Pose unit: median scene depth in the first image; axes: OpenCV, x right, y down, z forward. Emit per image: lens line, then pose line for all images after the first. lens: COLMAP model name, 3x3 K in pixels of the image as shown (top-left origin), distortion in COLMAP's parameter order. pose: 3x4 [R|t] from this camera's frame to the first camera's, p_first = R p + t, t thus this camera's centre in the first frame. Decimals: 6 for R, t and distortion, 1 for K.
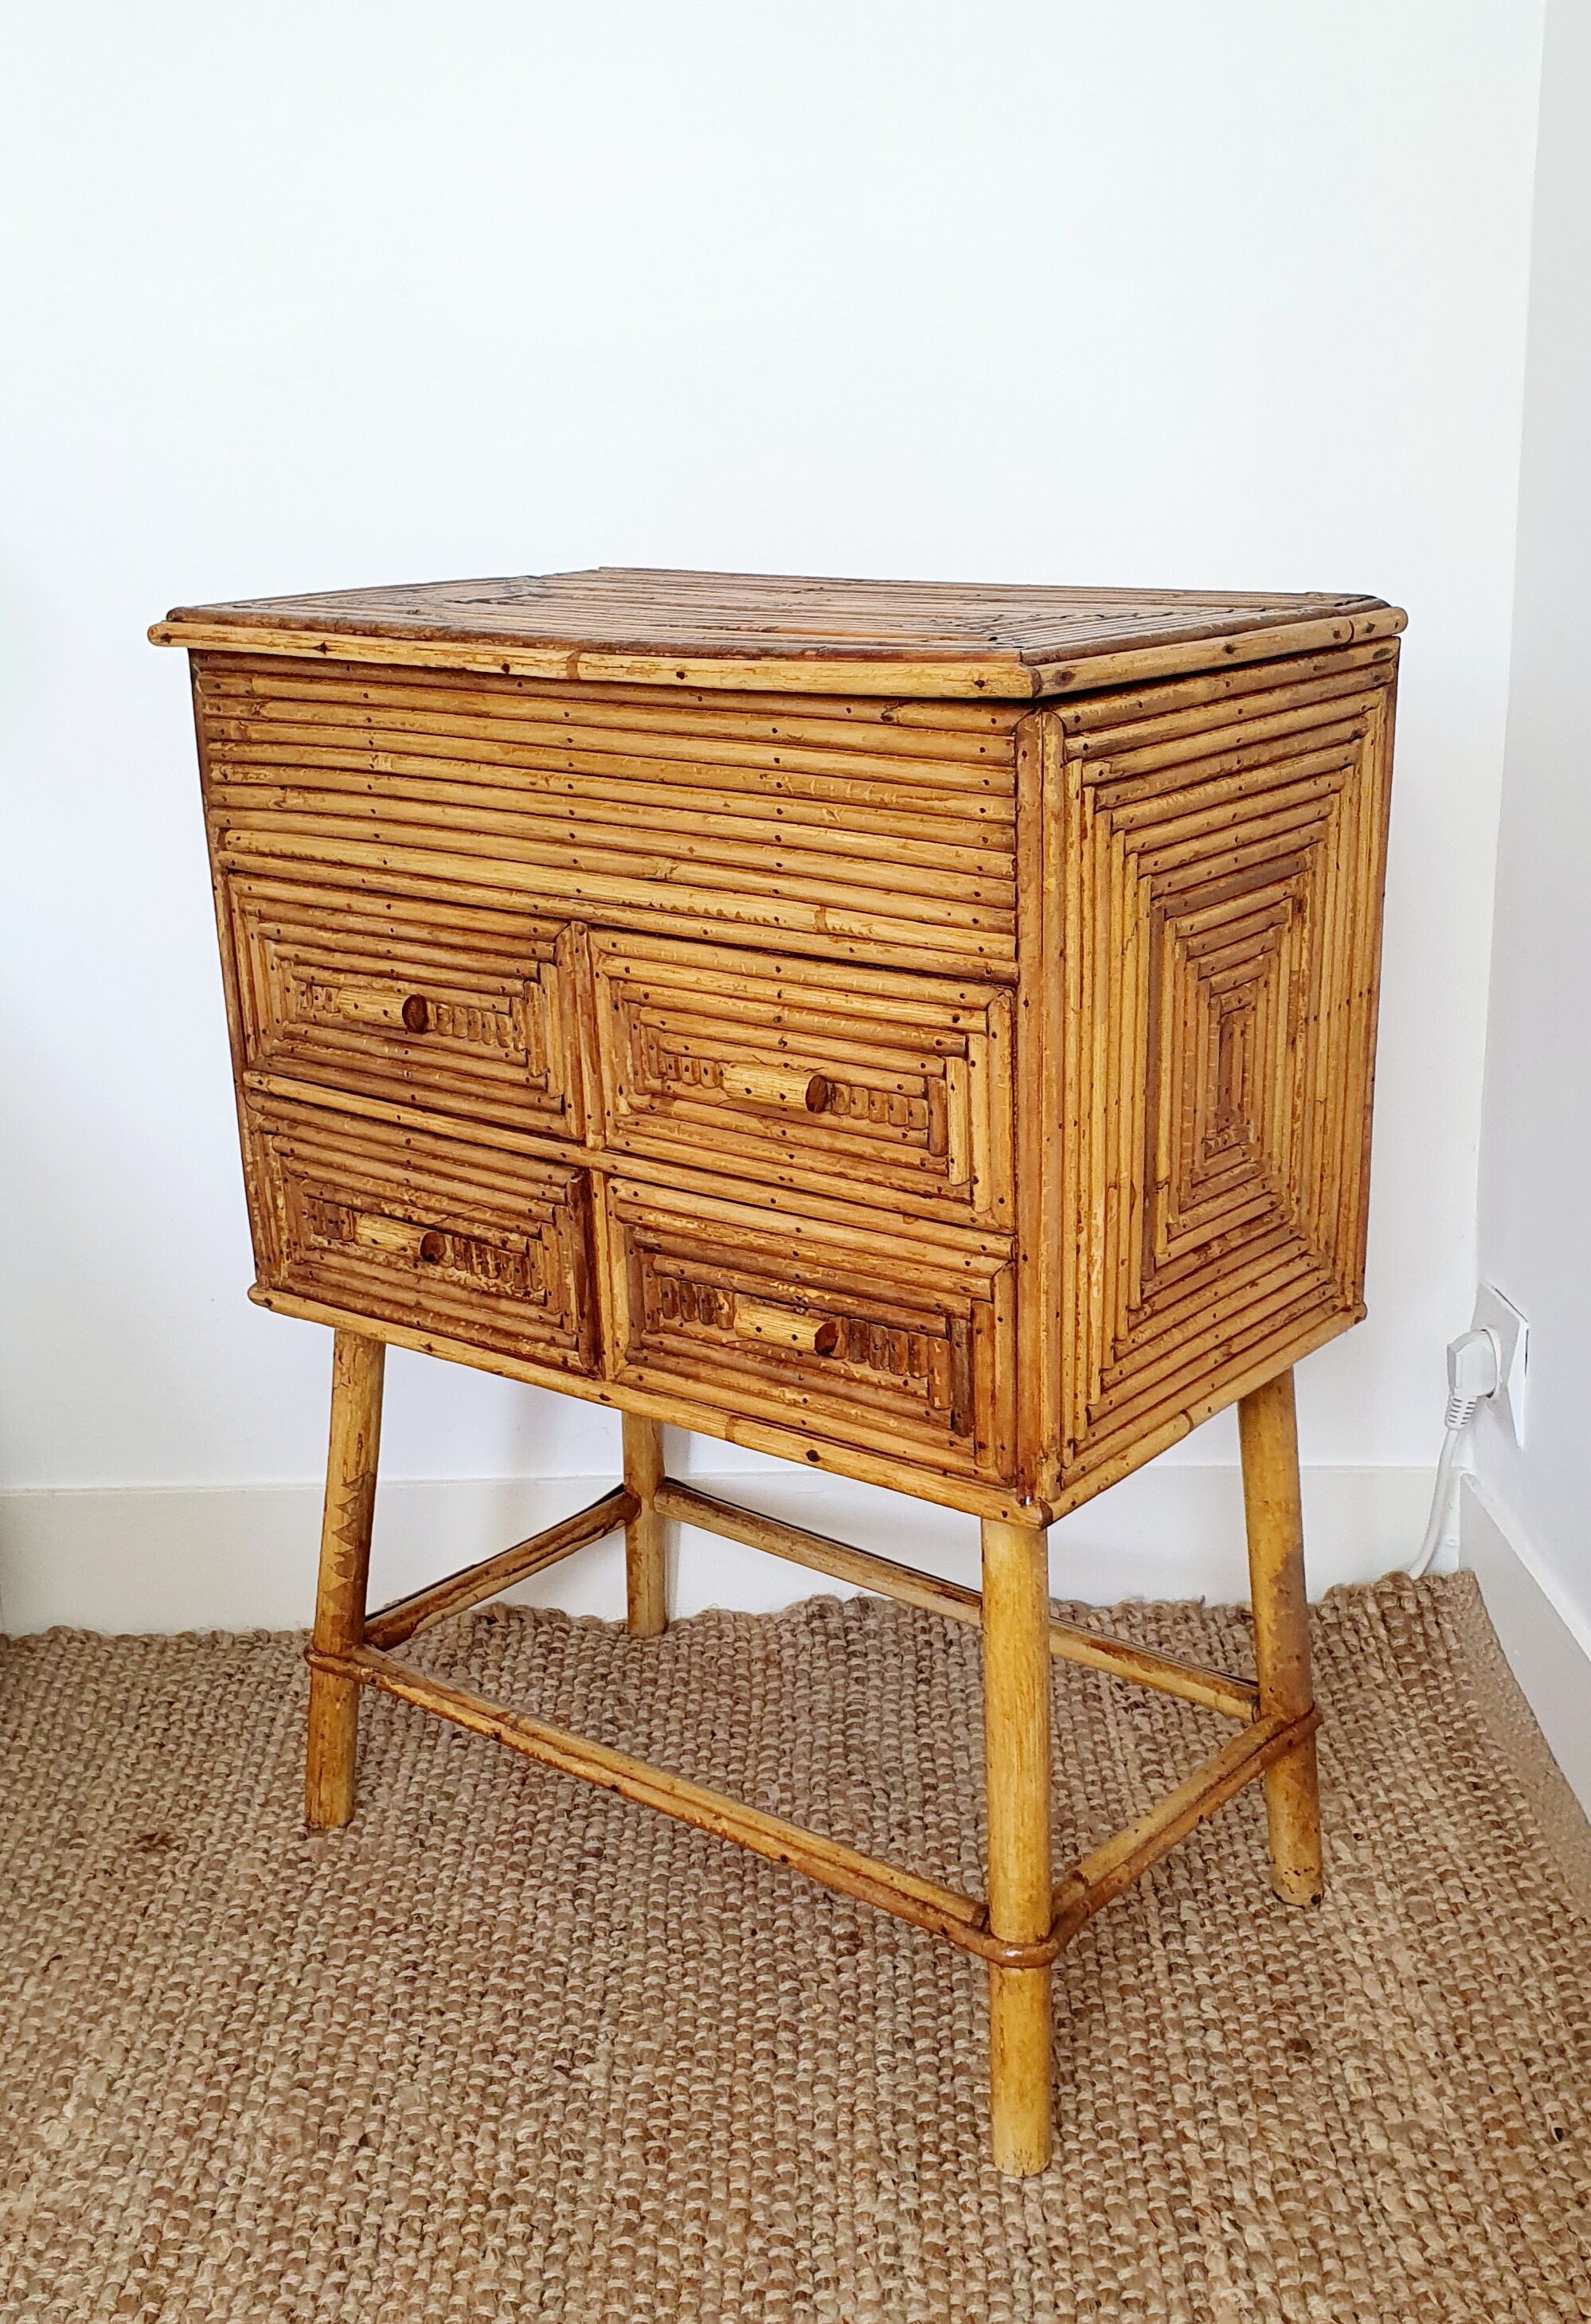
lens RADIAL K [[2620.4, 0, 801.8], [0, 2620.4, 1257.3], [0, 0, 1]] dist [0.017481, -0.032335]
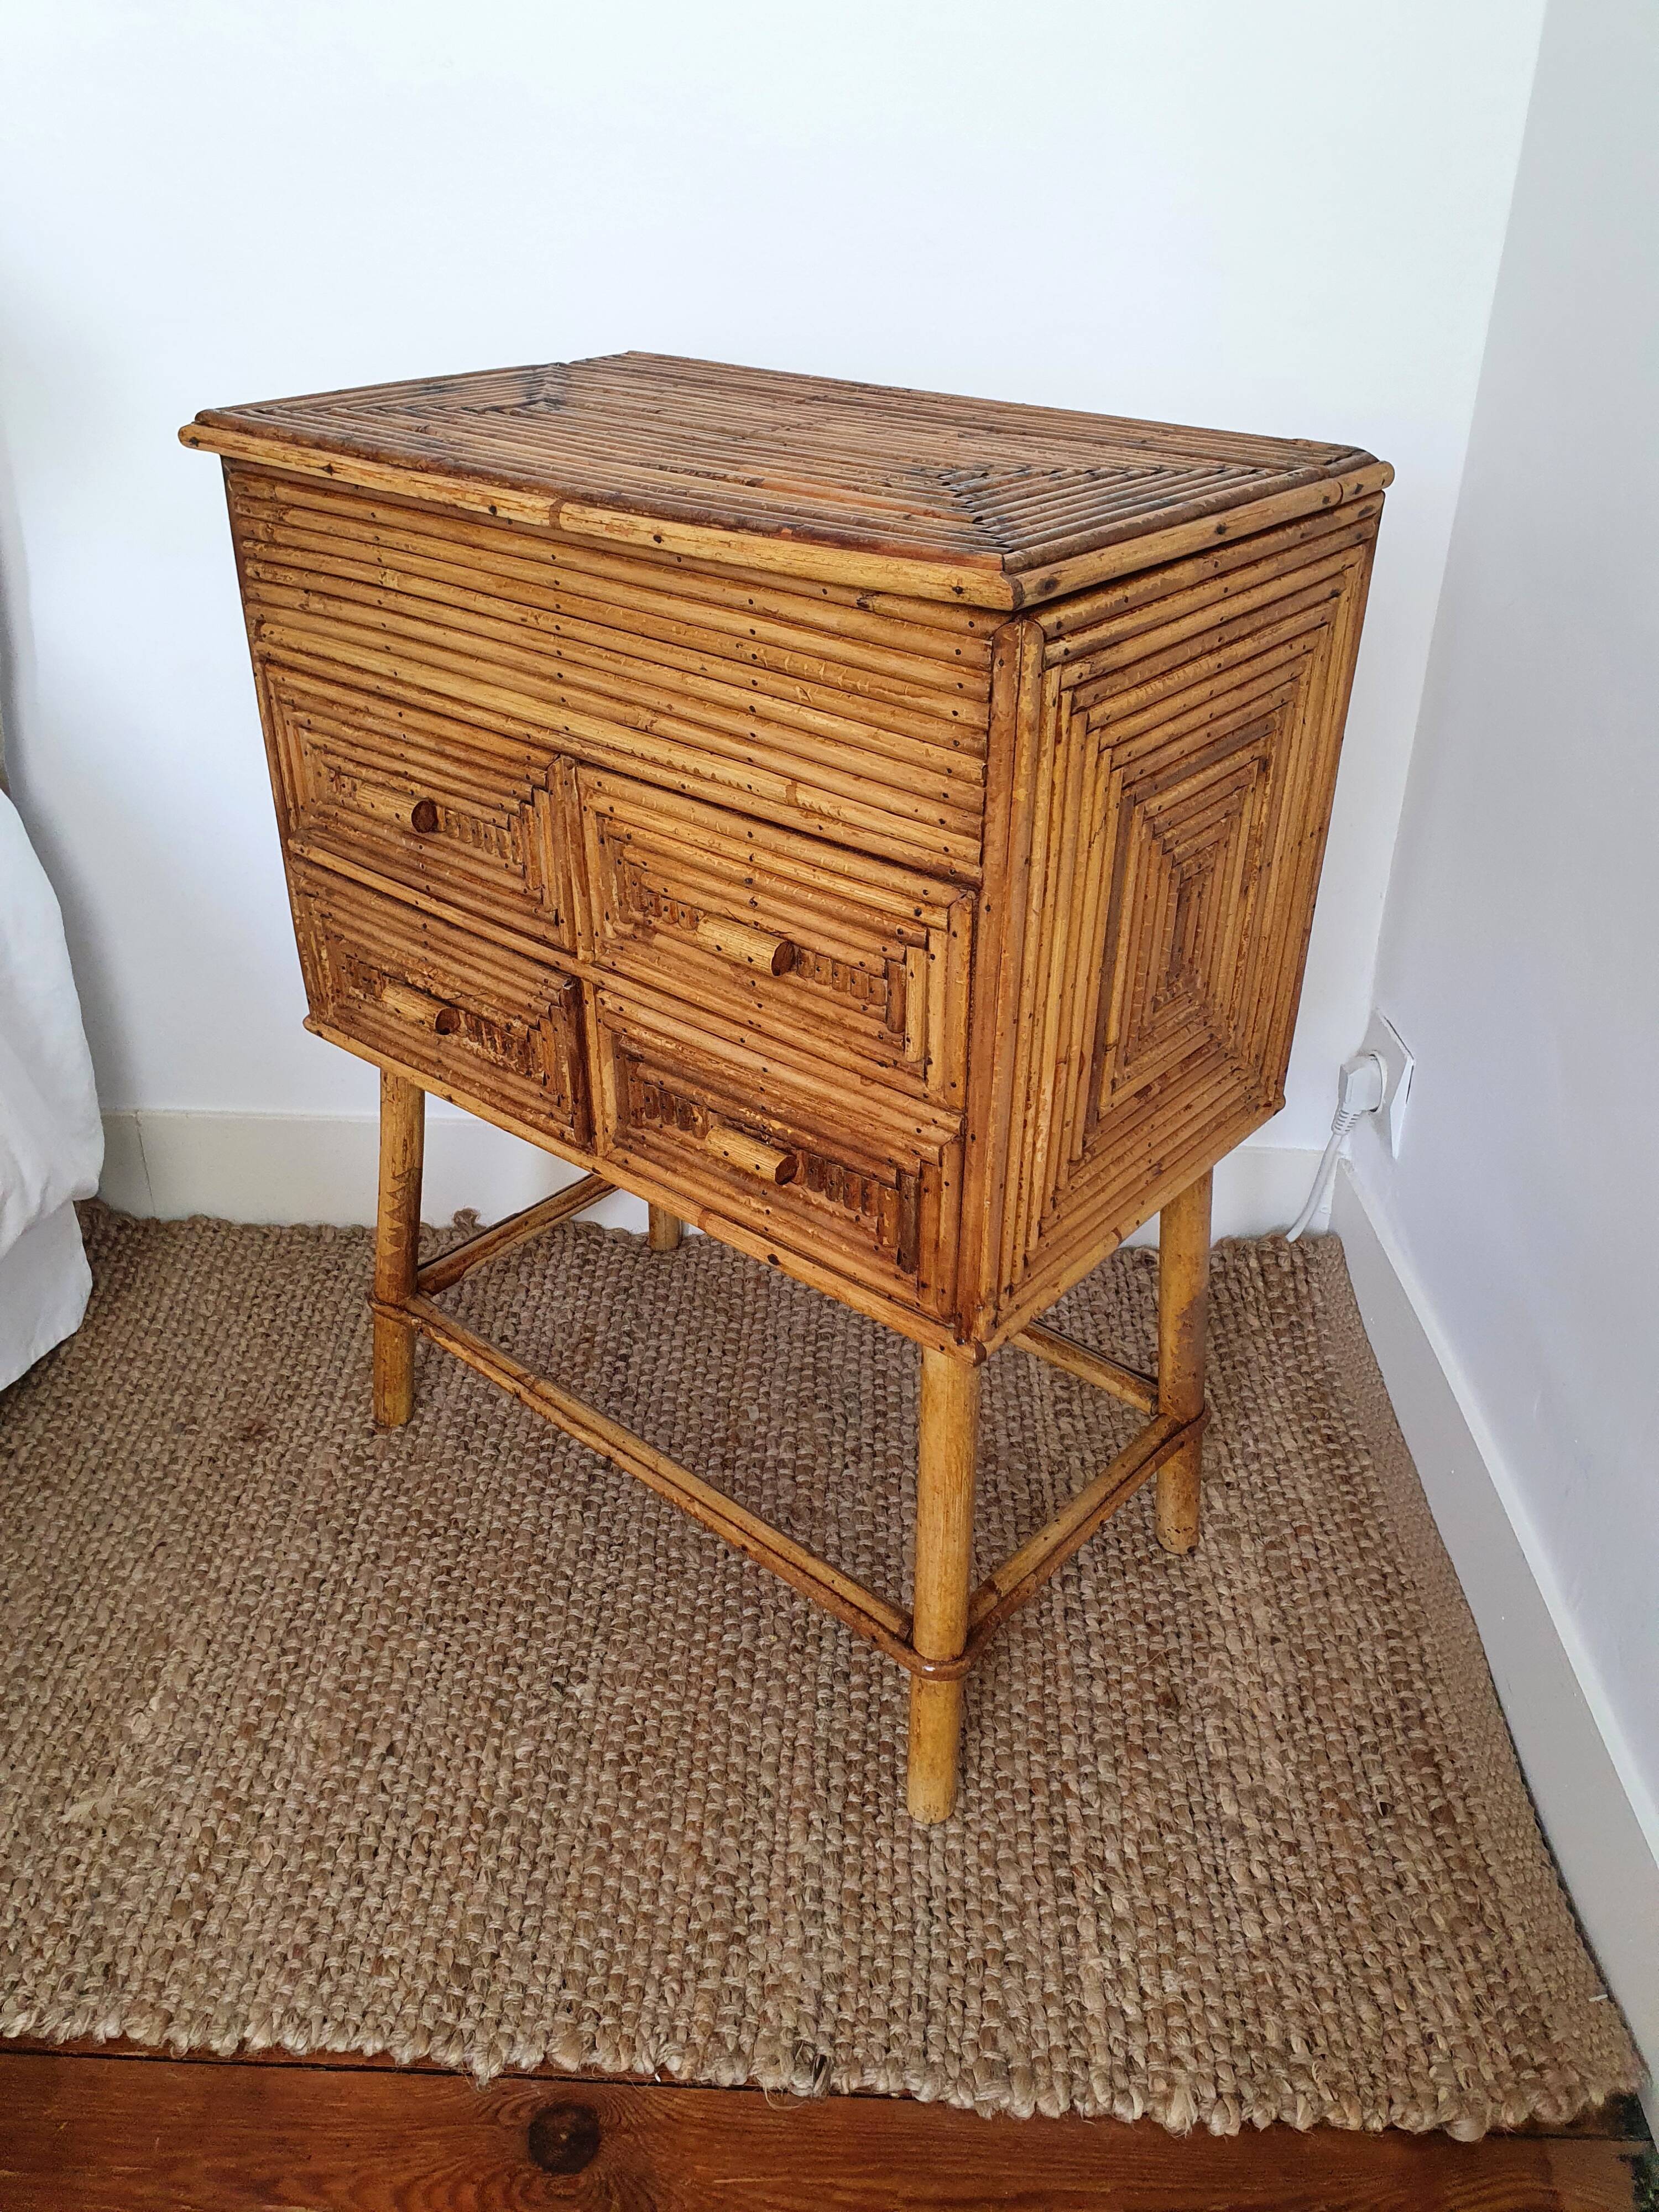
lens RADIAL K [[1770.6, 0, 790.0], [0, 1770.6, 1111.1], [0, 0, 1]] dist [0.005583, 0.003403]
pose [[0.998714, 0.044433, -0.024407, 0.025603], [-0.038434, 0.977583, 0.207015, -0.134134], [0.033058, -0.205811, 0.978033, 0.274369]]
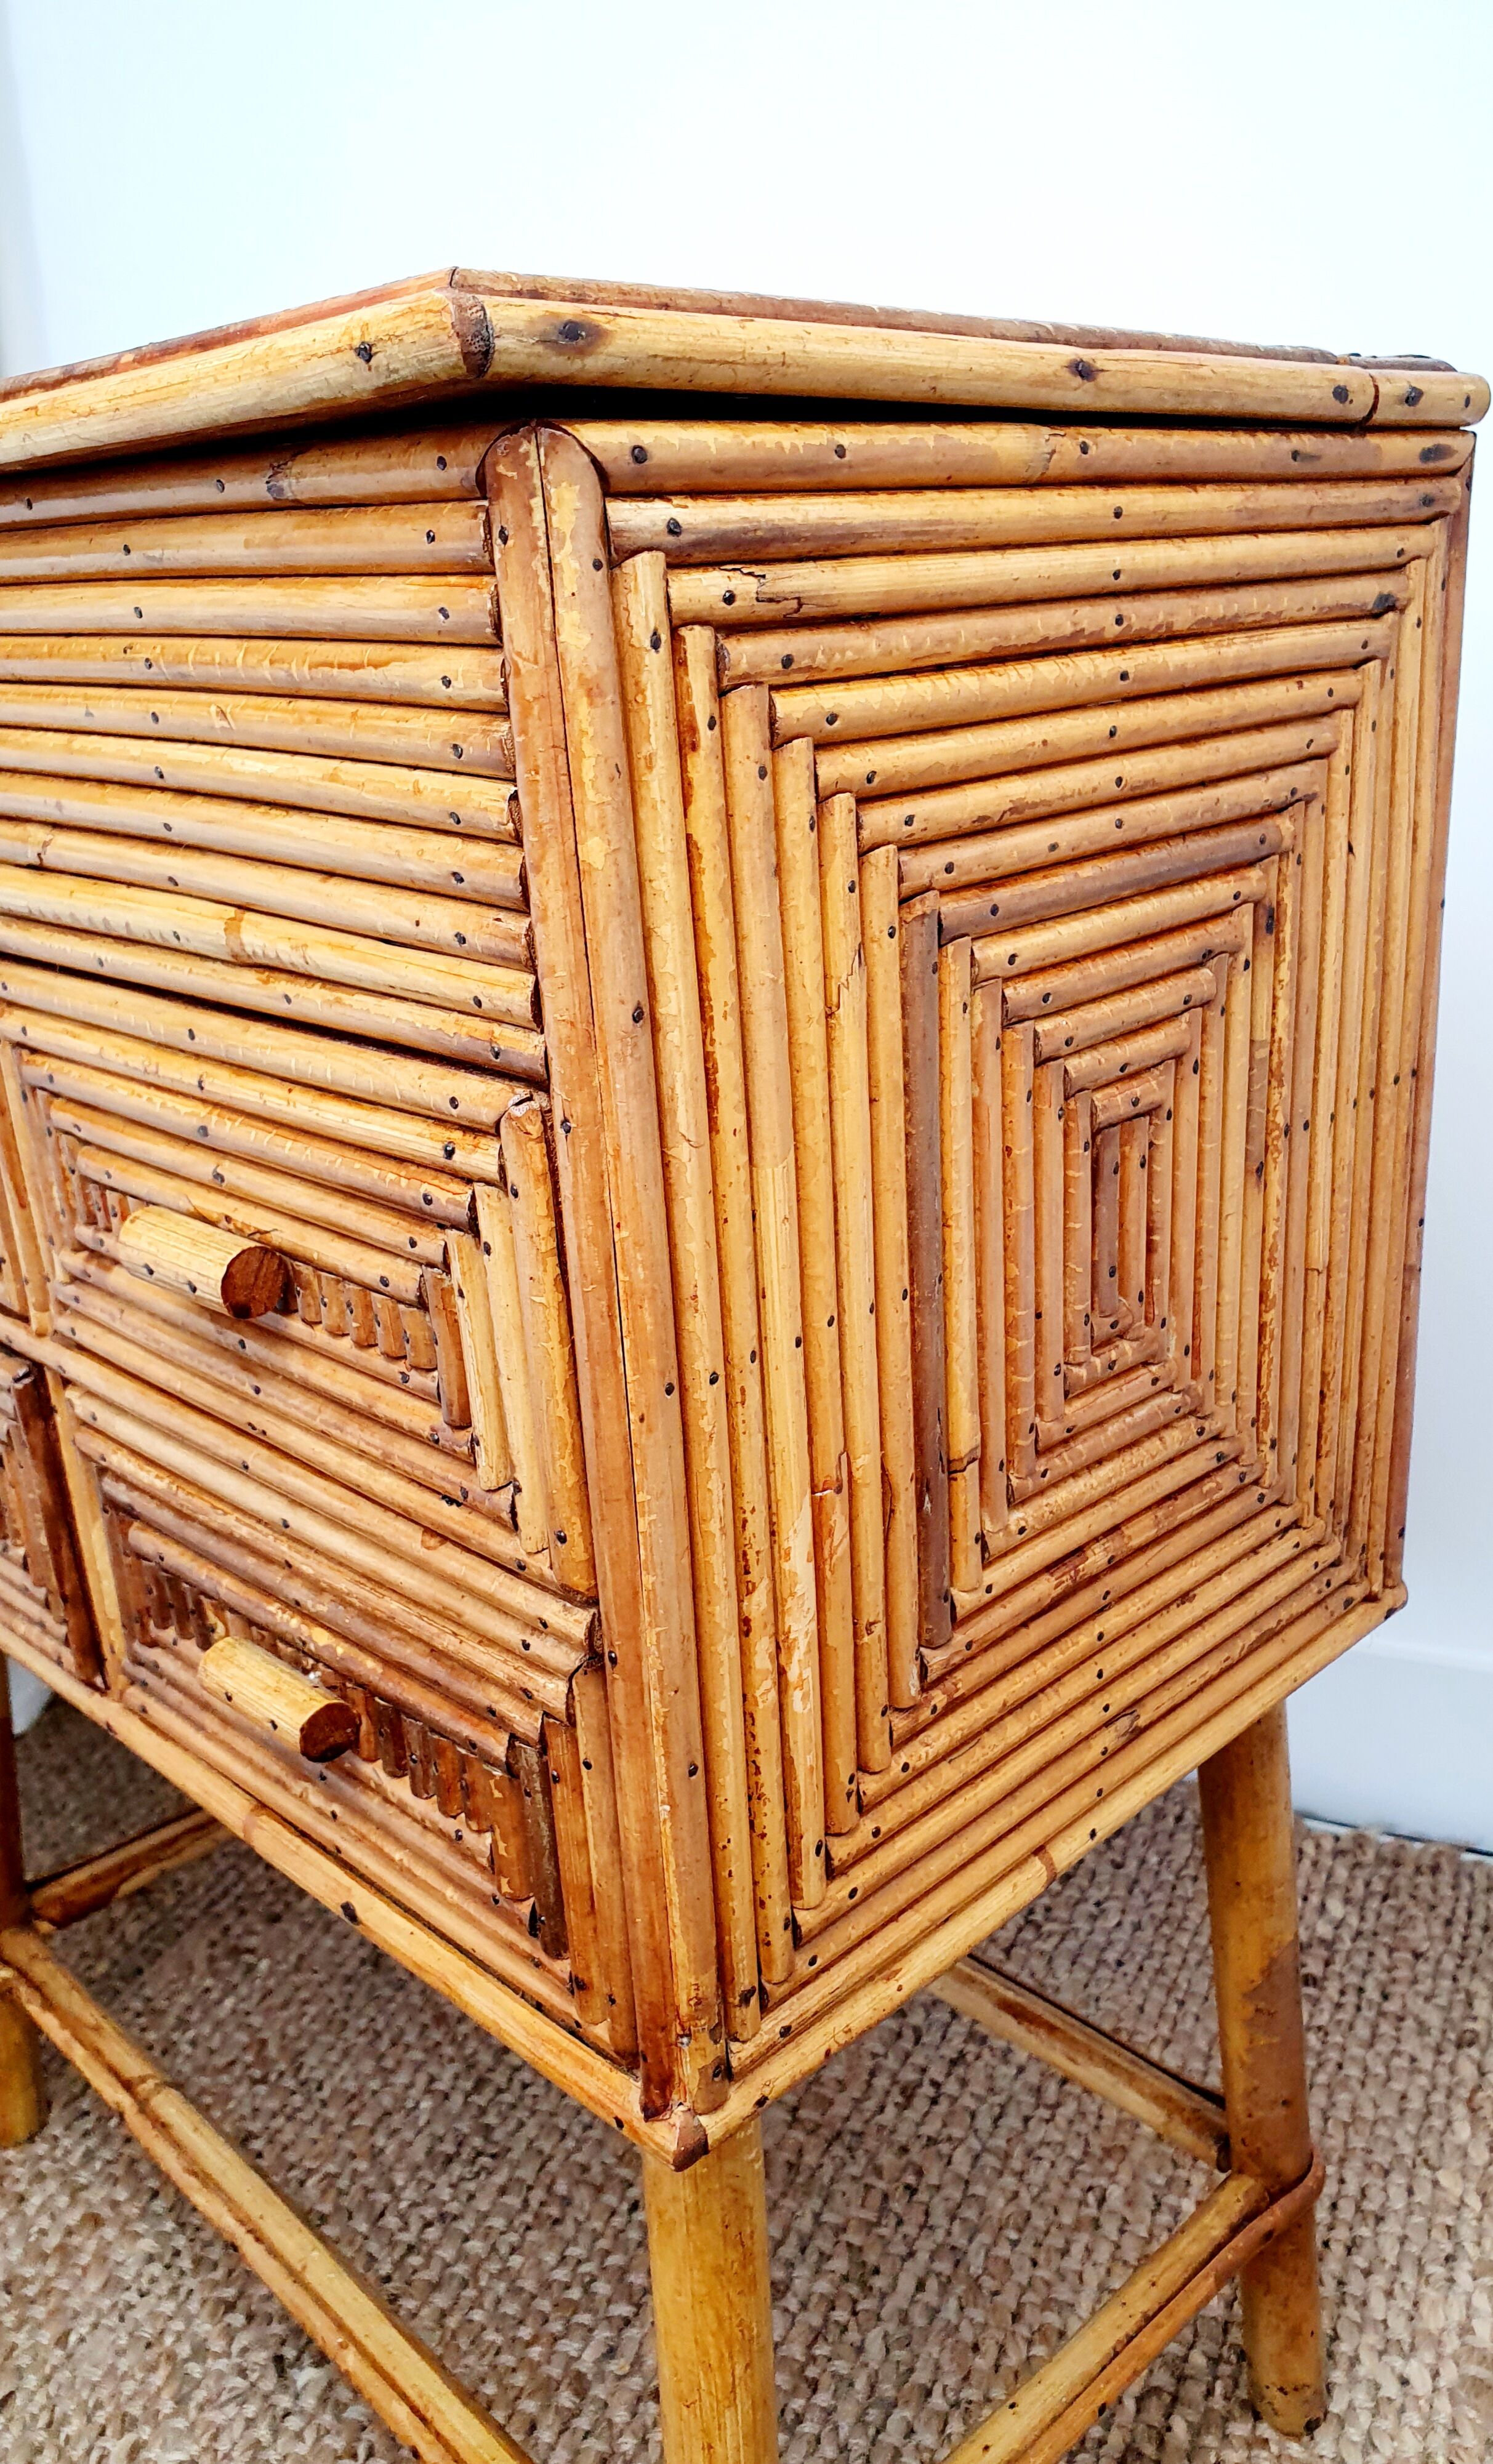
lens RADIAL K [[2001.2, 0, 856.9], [0, 2001.2, 1221.9], [0, 0, 1]] dist [0.096590, -0.391957]
pose [[0.994788, 0.019633, -0.100060, 0.144081], [-0.019430, 0.999807, 0.003004, -0.070136], [0.100099, -0.001044, 0.994977, 0.566960]]
